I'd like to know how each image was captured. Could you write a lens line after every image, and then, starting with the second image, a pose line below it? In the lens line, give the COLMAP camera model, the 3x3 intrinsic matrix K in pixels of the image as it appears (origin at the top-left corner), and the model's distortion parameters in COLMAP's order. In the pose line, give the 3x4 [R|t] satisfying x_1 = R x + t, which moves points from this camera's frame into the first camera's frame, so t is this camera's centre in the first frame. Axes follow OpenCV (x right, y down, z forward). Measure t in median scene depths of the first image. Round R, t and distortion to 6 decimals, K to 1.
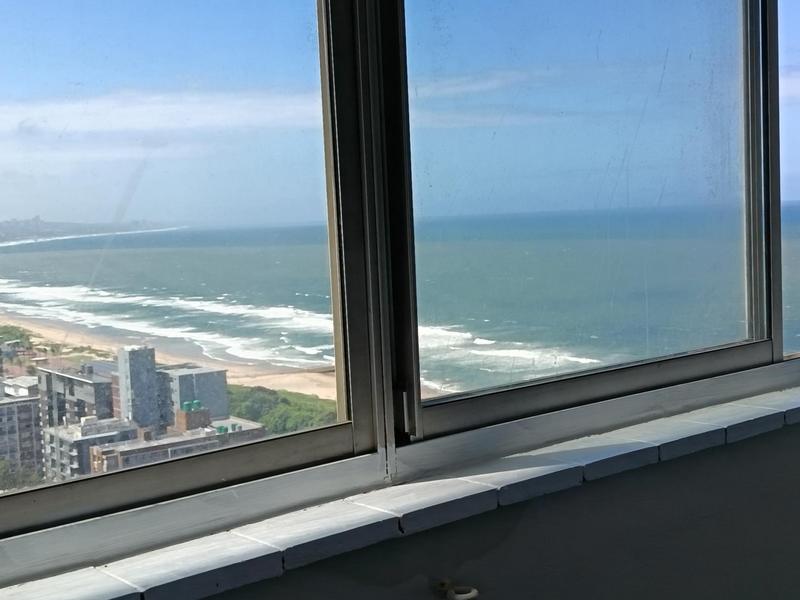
lens RADIAL K [[1130.7, 0, 407.0], [0, 1130.7, 315.4], [0, 0, 1]] dist [0.073561, 0.000000]
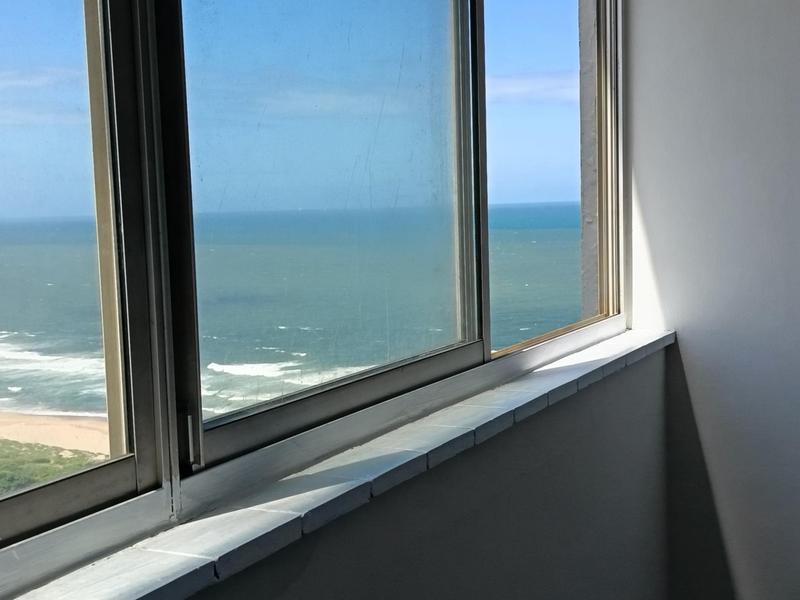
lens RADIAL K [[1130.7, 0, 398.8], [0, 1130.7, 304.5], [0, 0, 1]] dist [0.073561, 0.000000]
pose [[0.920670, -0.024822, 0.389553, -0.132216], [0.030284, 0.999510, -0.007884, -0.004327], [-0.389166, 0.019055, 0.920971, 0.086982]]
